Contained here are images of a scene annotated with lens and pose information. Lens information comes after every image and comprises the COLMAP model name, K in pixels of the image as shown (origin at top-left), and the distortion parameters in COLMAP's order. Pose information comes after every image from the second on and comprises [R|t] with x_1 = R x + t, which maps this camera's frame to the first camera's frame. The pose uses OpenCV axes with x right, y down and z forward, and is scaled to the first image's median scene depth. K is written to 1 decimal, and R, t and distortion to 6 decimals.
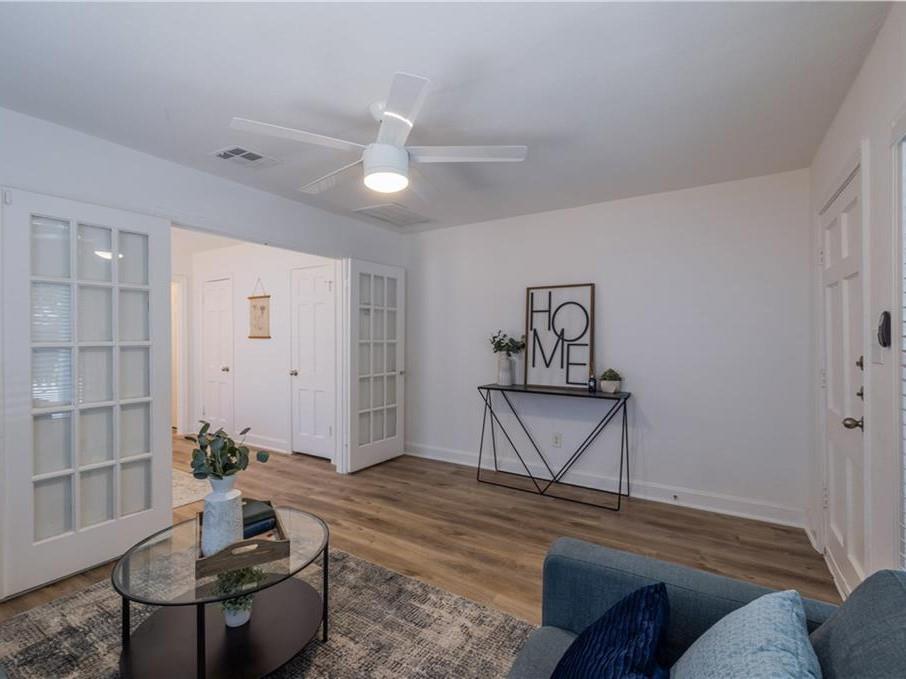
lens RADIAL K [[428.3, 0, 453.0], [0, 428.3, 339.5], [0, 0, 1]] dist [0.016833, 0.000376]
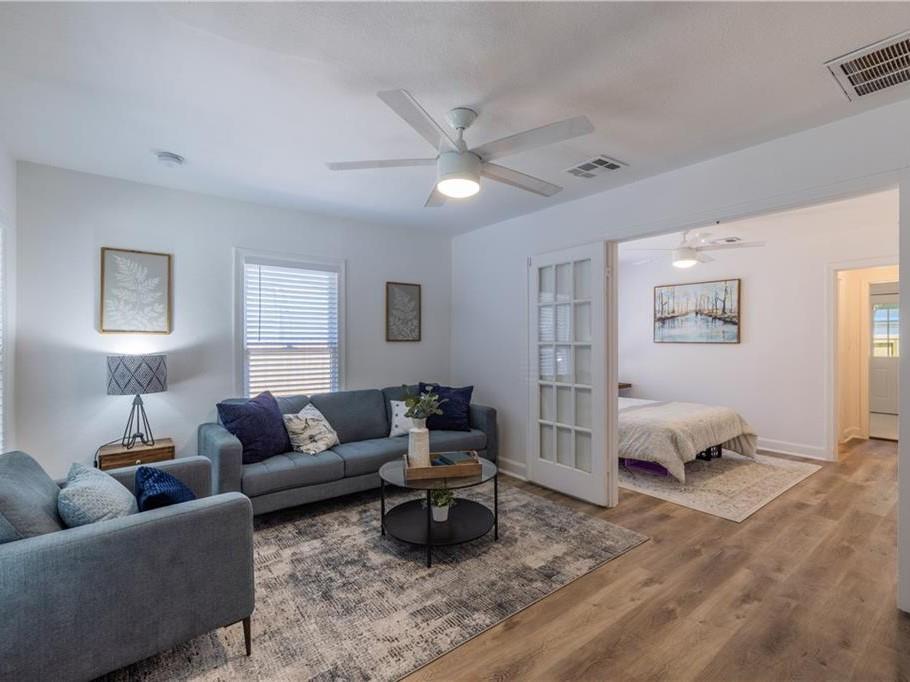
lens RADIAL K [[430.2, 0, 455.0], [0, 430.2, 341.0], [0, 0, 1]] dist [0.016833, 0.000376]
pose [[-0.343161, 0.000547, -0.939277, 0.630715], [0.000987, 0.999999, 0.000222, -0.006580], [0.939276, -0.000851, -0.343161, 1.028999]]
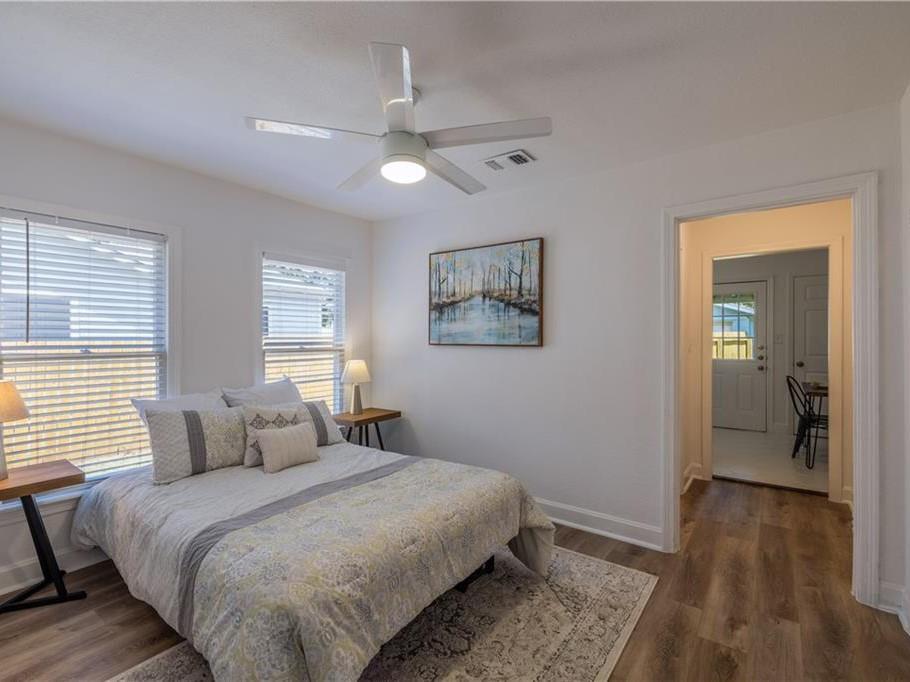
lens RADIAL K [[430.2, 0, 455.0], [0, 430.2, 341.0], [0, 0, 1]] dist [0.016833, 0.000376]
pose [[-0.088949, 0.005266, -0.996022, 0.480832], [0.003316, 0.999982, 0.004991, -0.007786], [0.996031, -0.002858, -0.088964, 1.083946]]
